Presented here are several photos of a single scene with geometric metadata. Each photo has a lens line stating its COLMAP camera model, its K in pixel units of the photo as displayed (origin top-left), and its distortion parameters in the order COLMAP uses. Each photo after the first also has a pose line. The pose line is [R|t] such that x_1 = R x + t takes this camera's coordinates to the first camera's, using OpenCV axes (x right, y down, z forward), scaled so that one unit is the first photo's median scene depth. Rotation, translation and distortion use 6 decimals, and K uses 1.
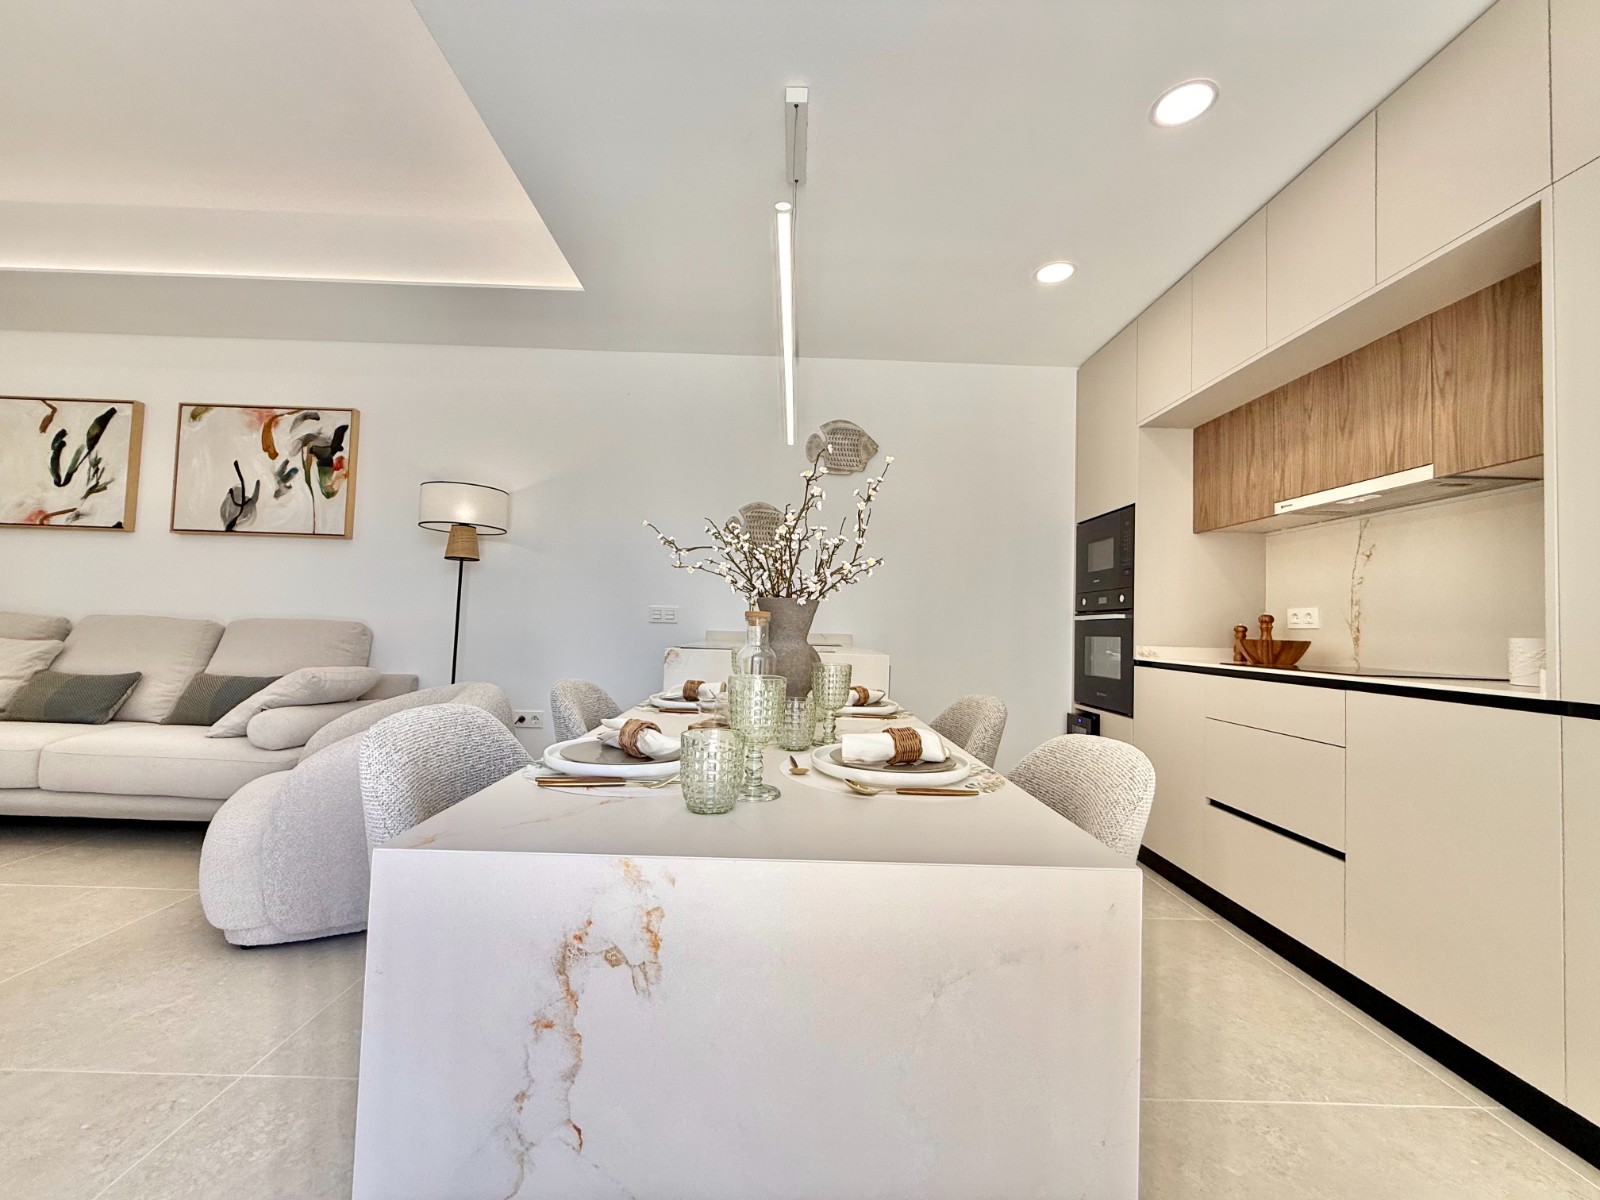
lens RADIAL K [[639.6, 0, 794.4], [0, 639.6, 598.3], [0, 0, 1]] dist [0.000951, -0.000073]
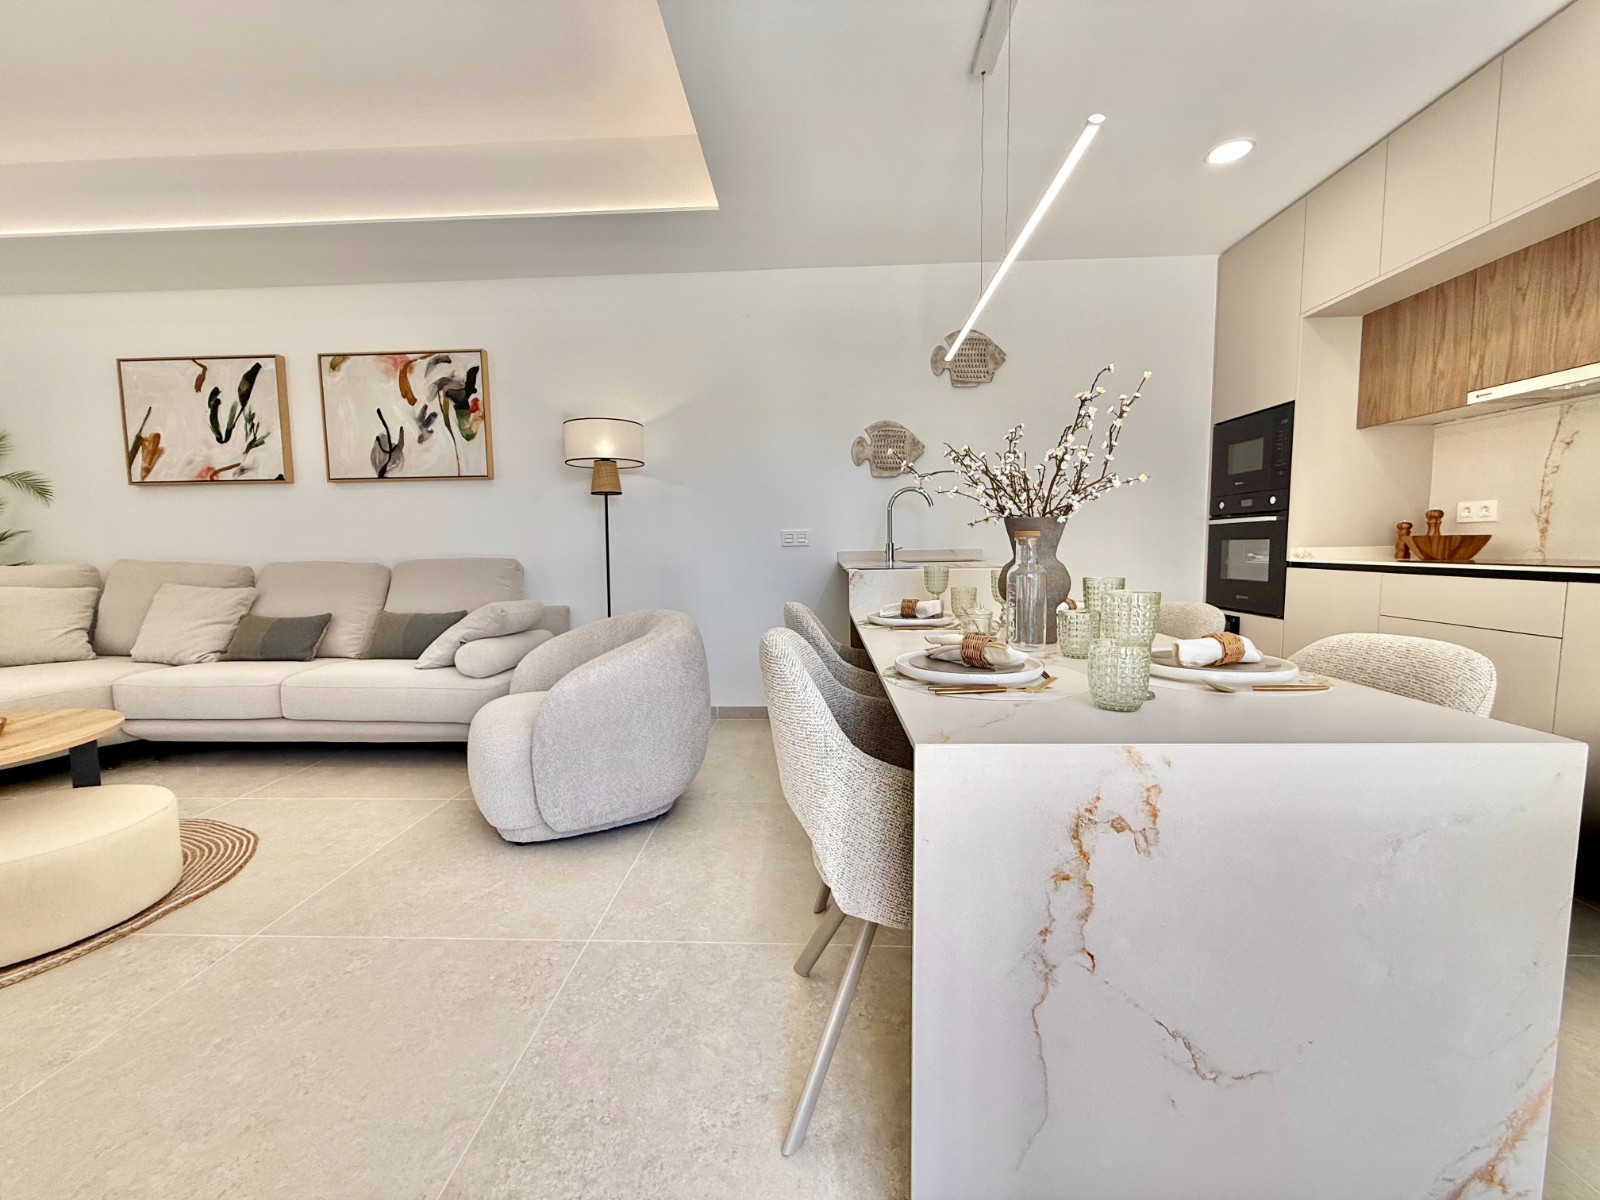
lens RADIAL K [[639.6, 0, 793.7], [0, 639.6, 598.9], [0, 0, 1]] dist [0.000951, -0.000073]
pose [[0.997534, -0.041176, -0.056836, -0.154778], [0.048143, 0.990704, 0.127228, -0.008707], [0.051069, -0.129651, 0.990244, -0.033106]]
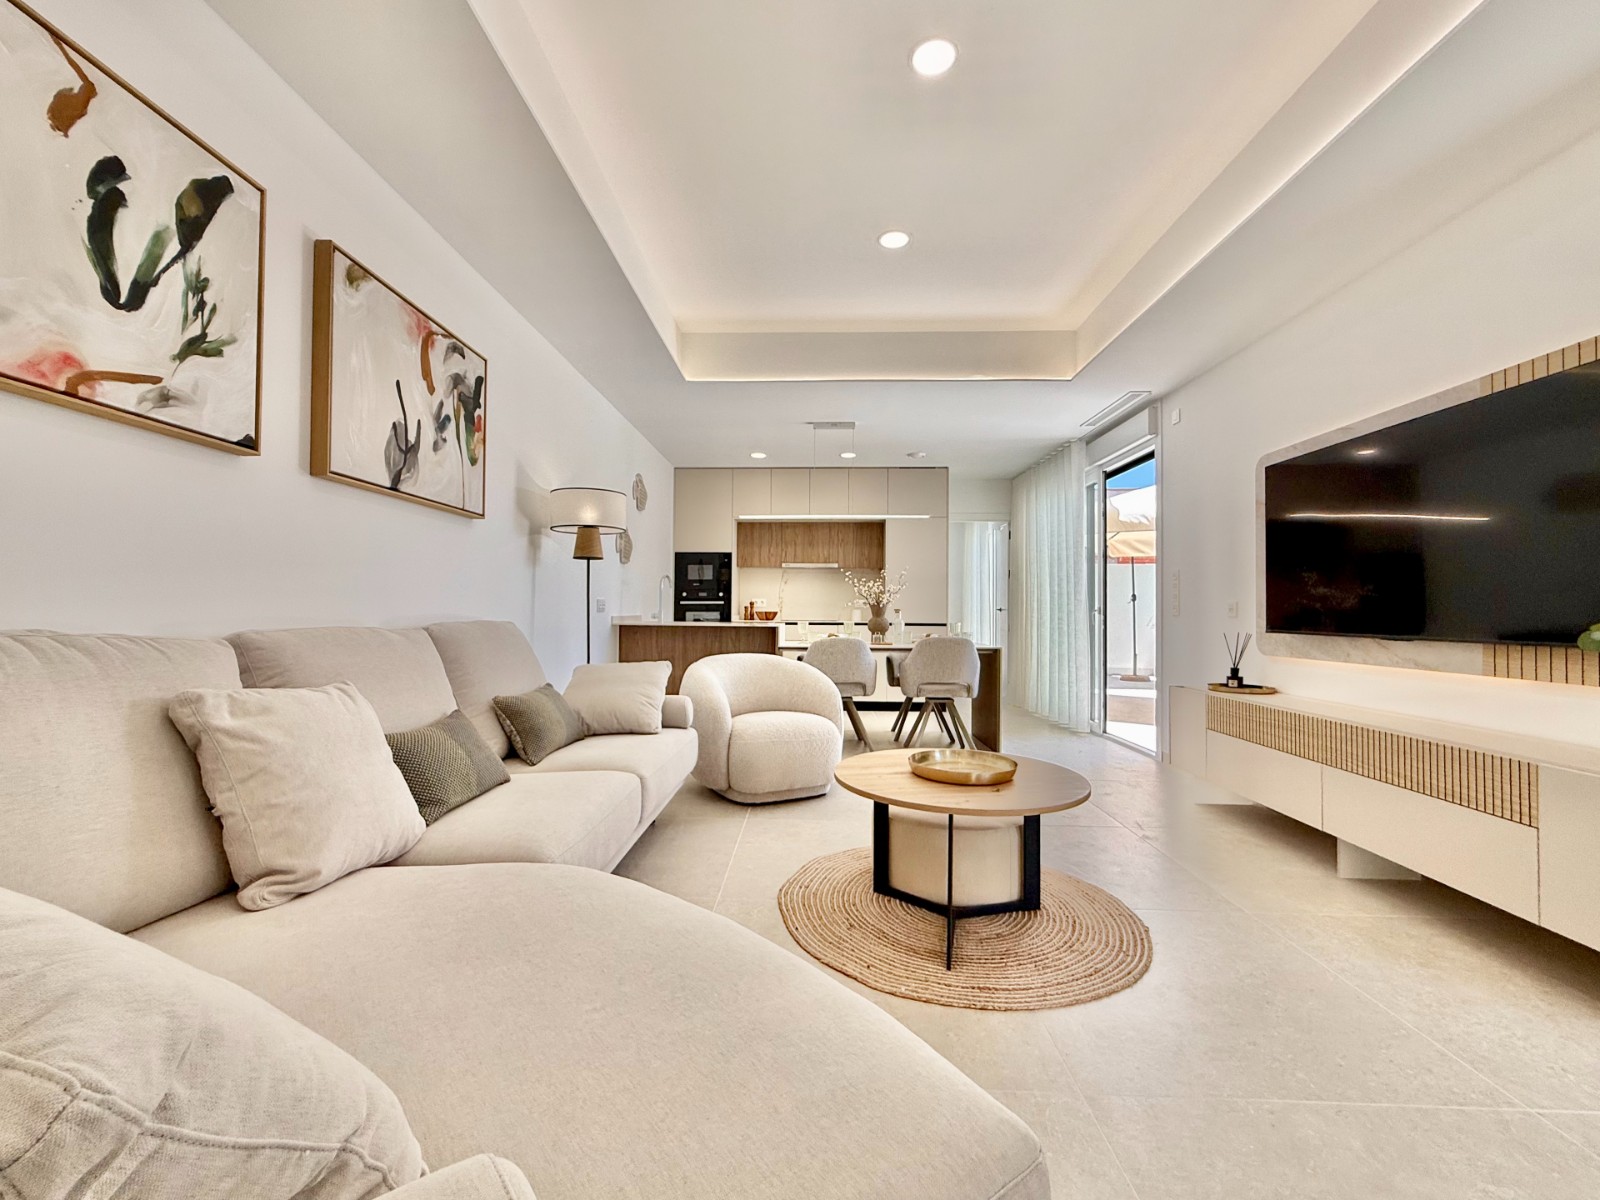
lens RADIAL K [[670.5, 0, 792.8], [0, 670.5, 598.0], [0, 0, 1]] dist [0.002385, -0.000885]
pose [[0.047623, -0.009827, 0.998817, -1.534149], [-0.046936, 0.998825, 0.012065, -0.022947], [-0.997762, -0.047455, 0.047106, 0.563759]]
